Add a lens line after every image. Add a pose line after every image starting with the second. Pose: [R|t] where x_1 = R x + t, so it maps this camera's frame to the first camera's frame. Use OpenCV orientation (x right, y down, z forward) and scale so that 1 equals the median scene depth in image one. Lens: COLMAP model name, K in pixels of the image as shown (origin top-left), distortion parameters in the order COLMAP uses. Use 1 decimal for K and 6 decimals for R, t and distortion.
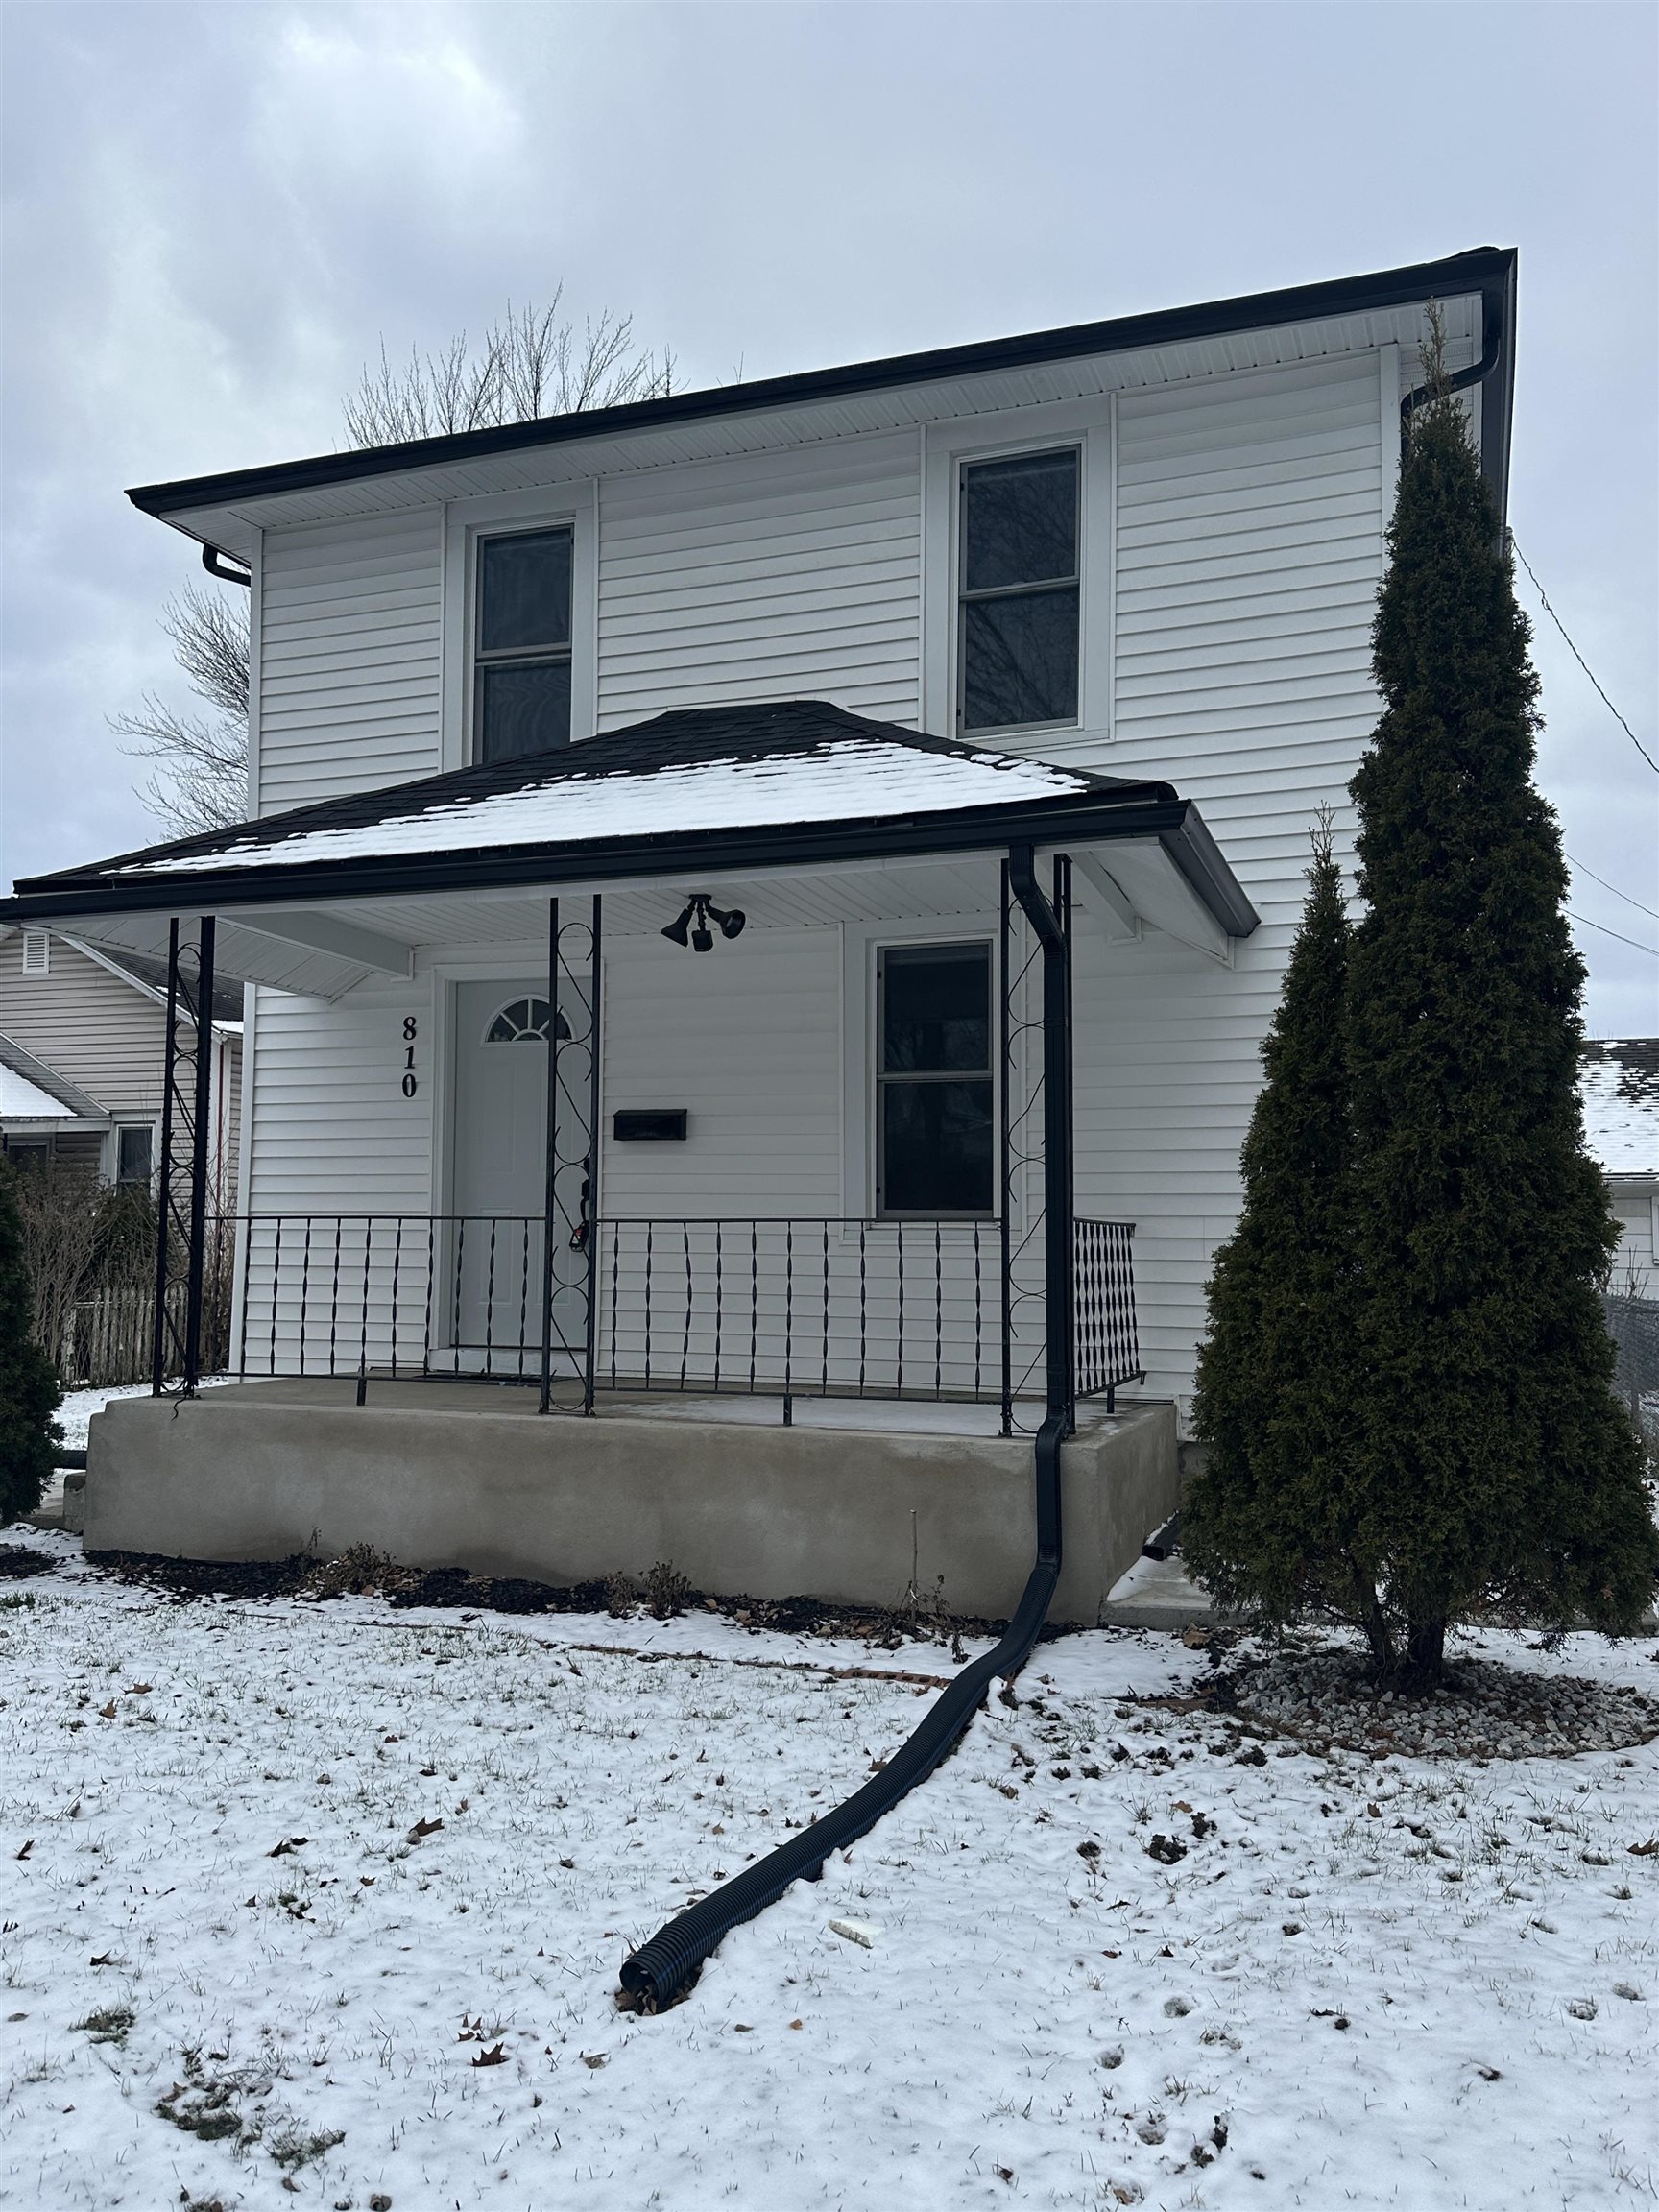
lens RADIAL K [[1710.2, 0, 839.0], [0, 1710.2, 1112.4], [0, 0, 1]] dist [0.046208, -0.070211]
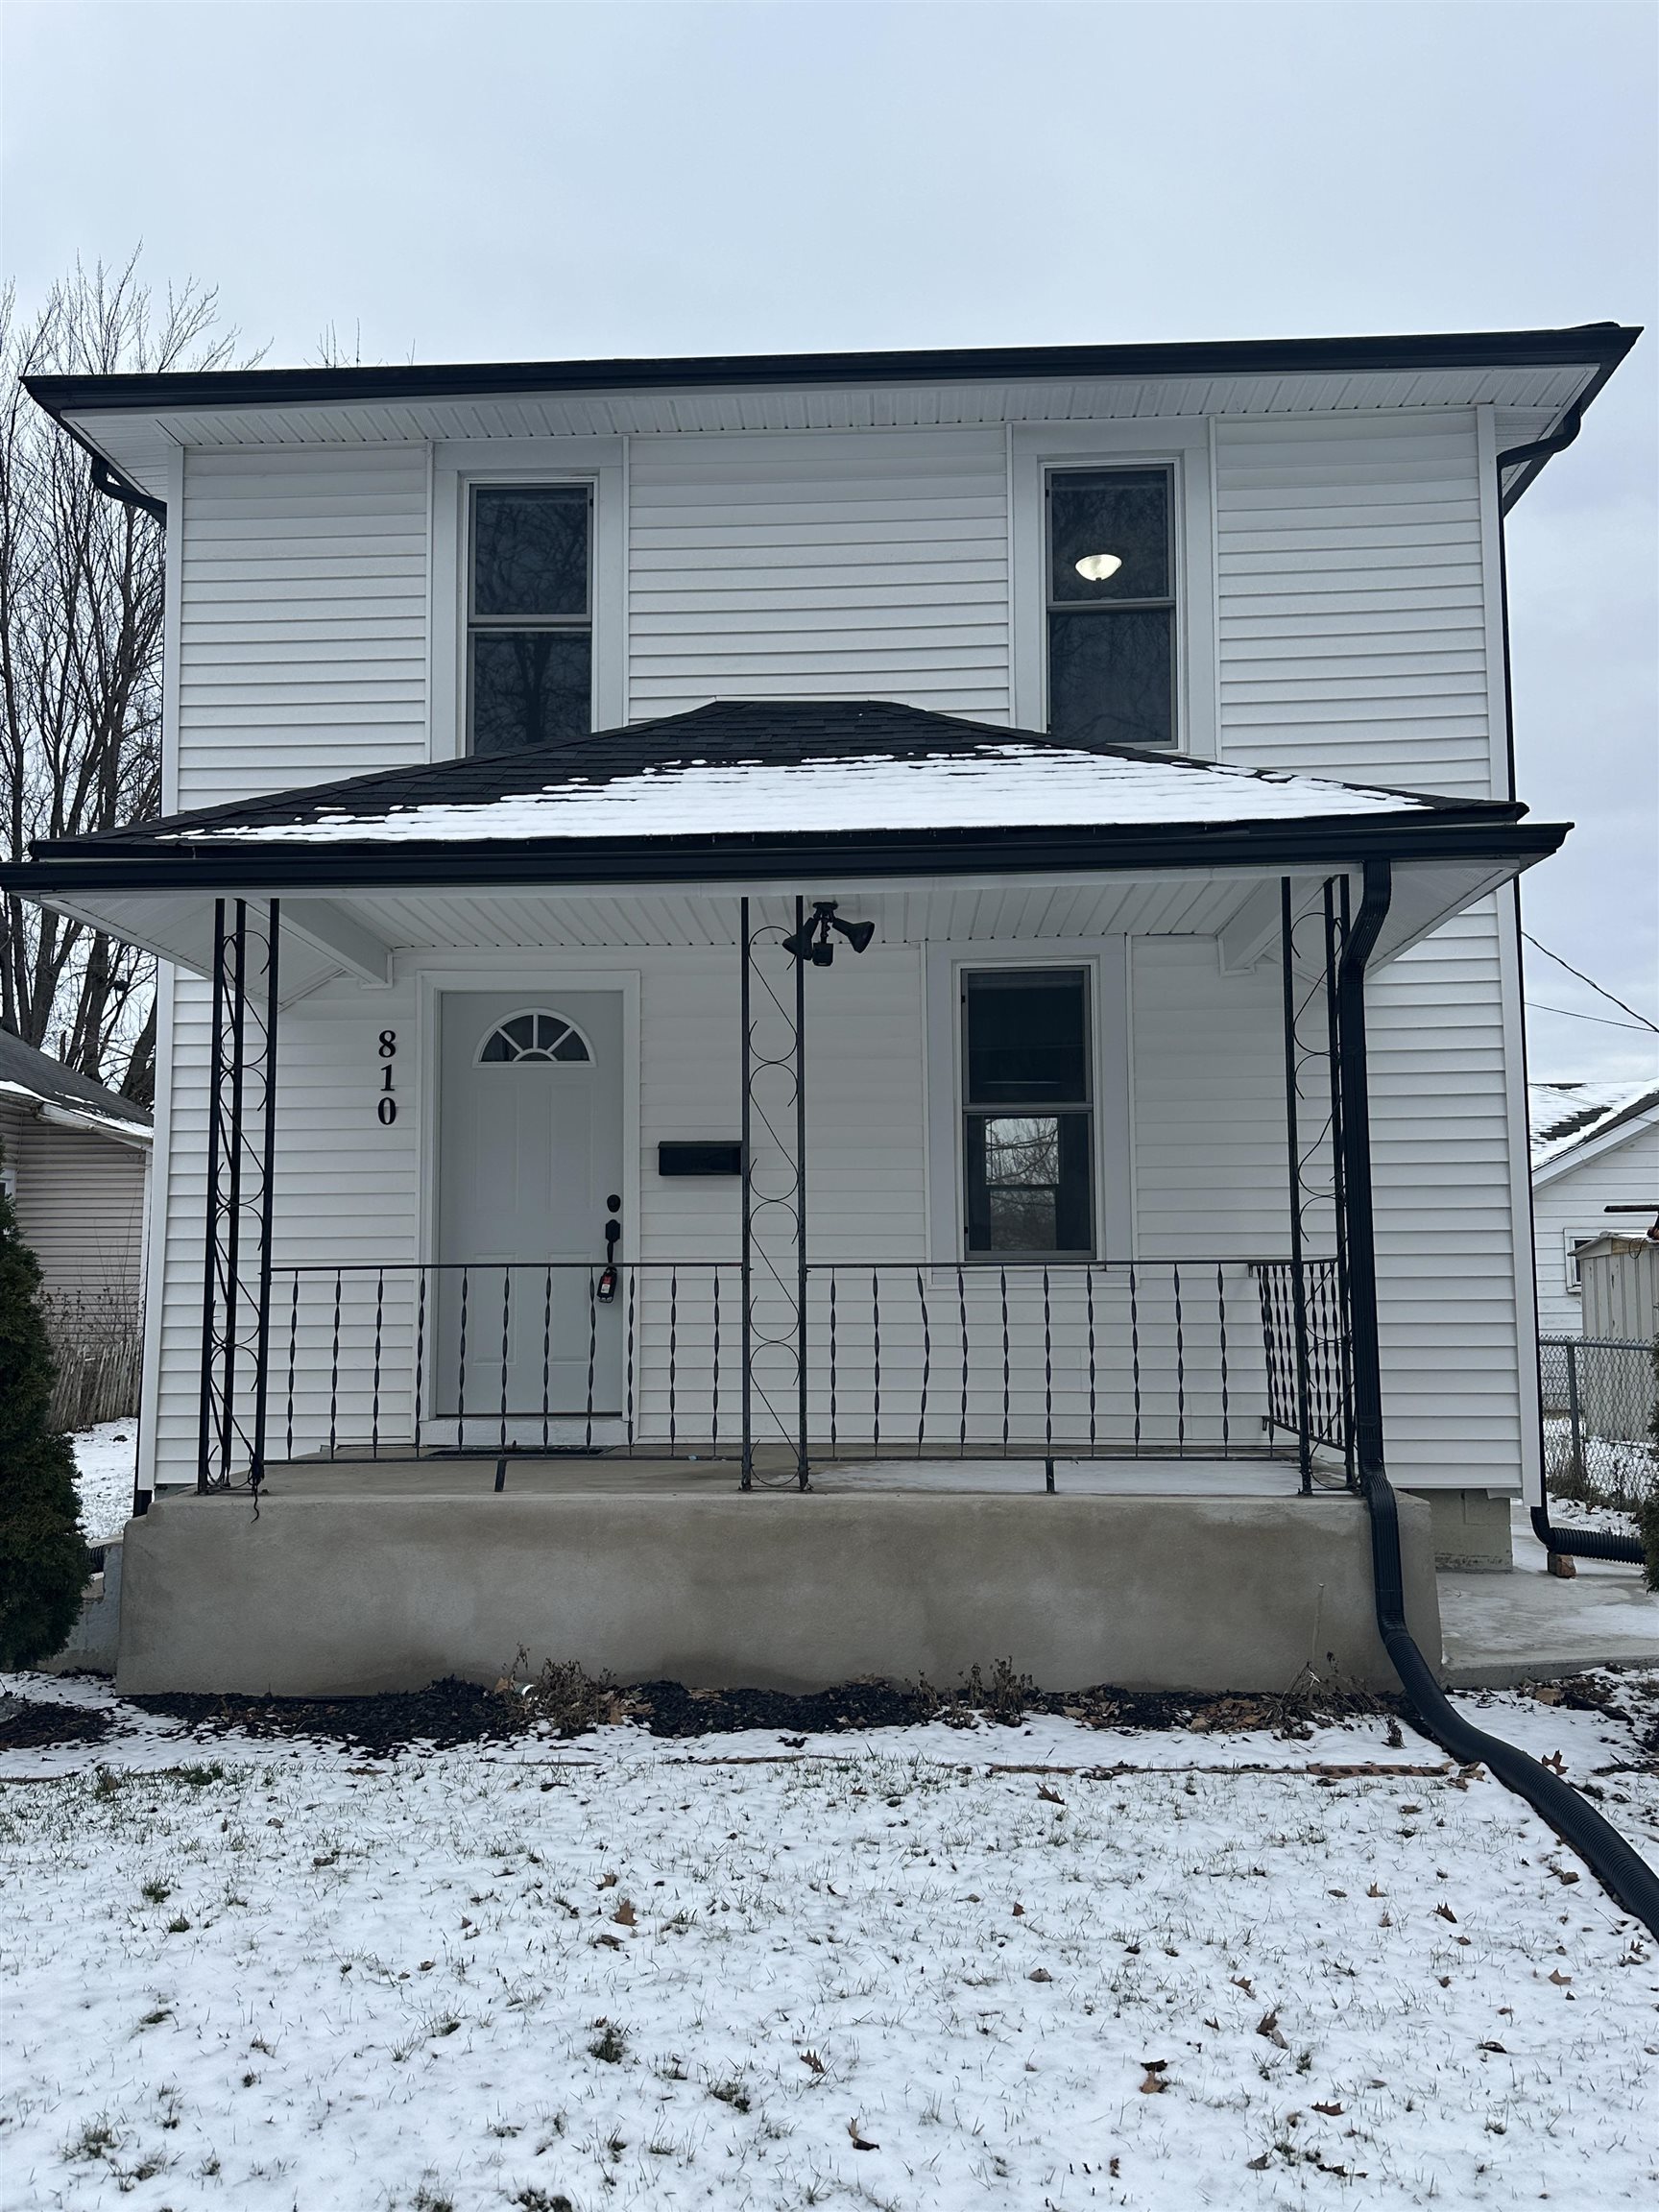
lens RADIAL K [[1710.2, 0, 823.6], [0, 1710.2, 1103.5], [0, 0, 1]] dist [0.046208, -0.070211]
pose [[0.956220, 0.016270, 0.292195, -0.349535], [-0.007779, 0.999514, -0.030199, 0.005655], [-0.292544, 0.026604, 0.955882, 0.143311]]
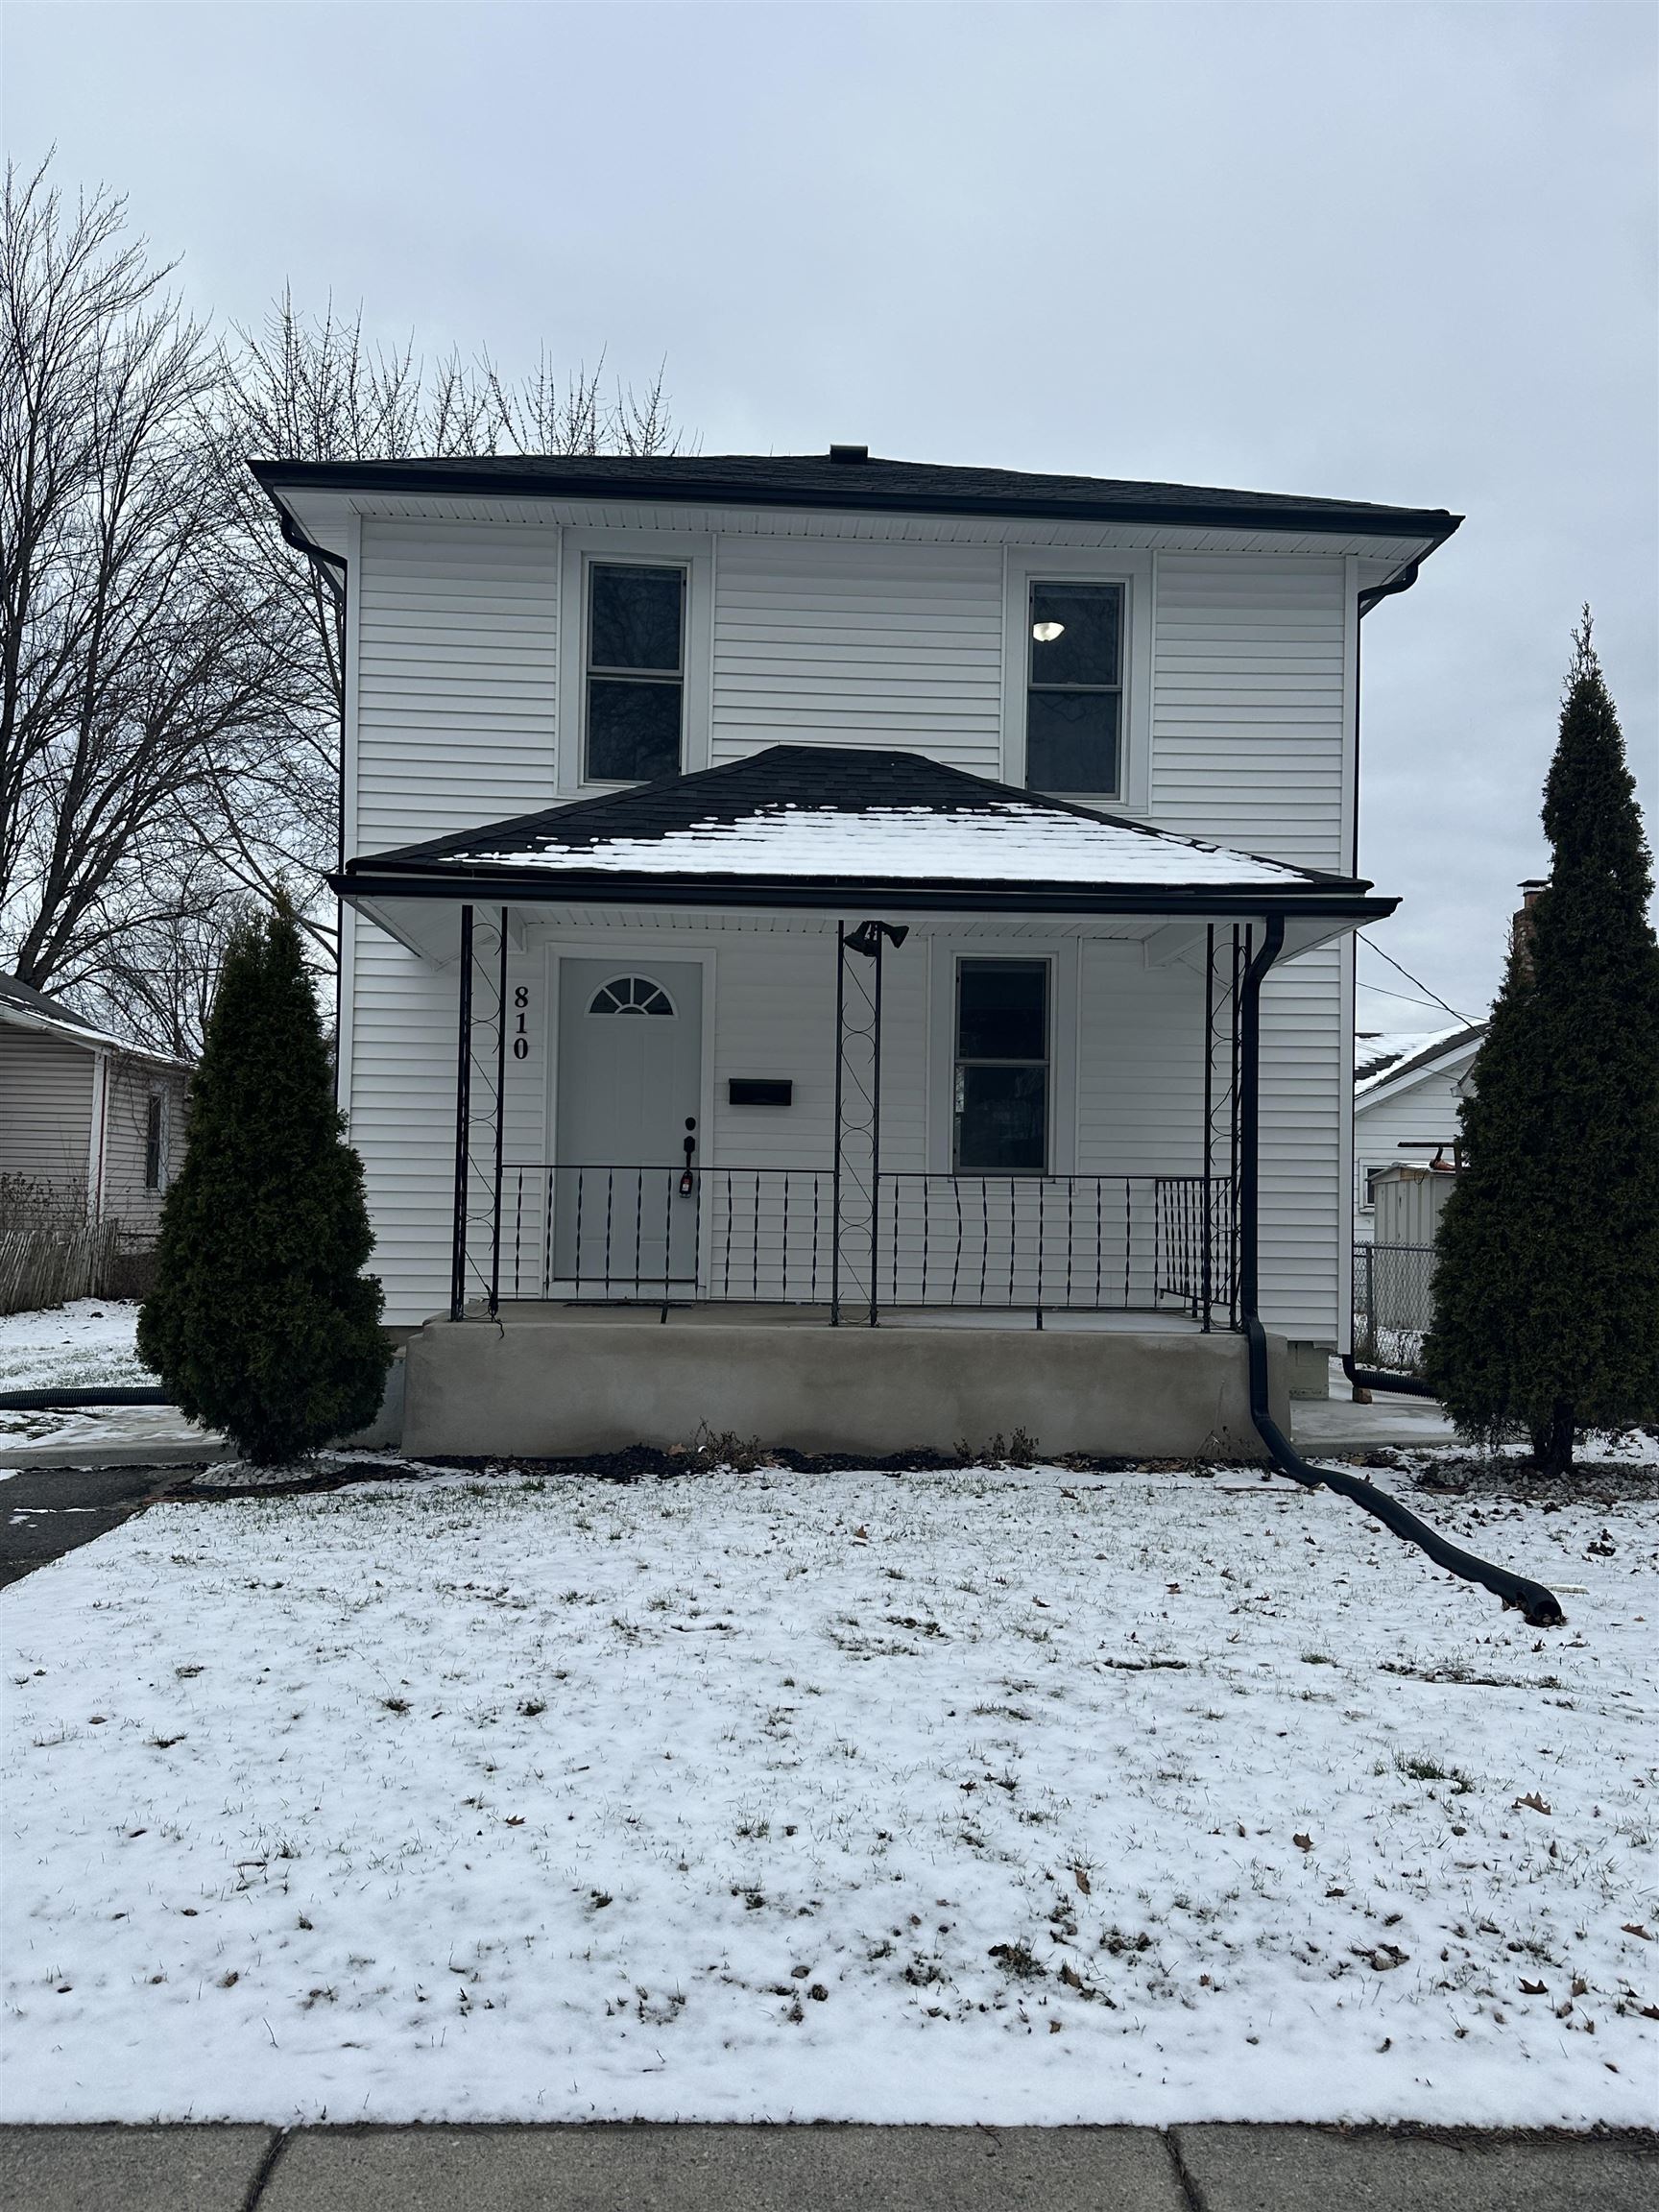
lens RADIAL K [[1710.2, 0, 818.0], [0, 1710.2, 1110.5], [0, 0, 1]] dist [0.046208, -0.070211]
pose [[0.919741, 0.027175, 0.391583, -0.609581], [-0.039162, 0.998976, 0.022656, -0.009443], [-0.390567, -0.036172, 0.919864, -0.131088]]
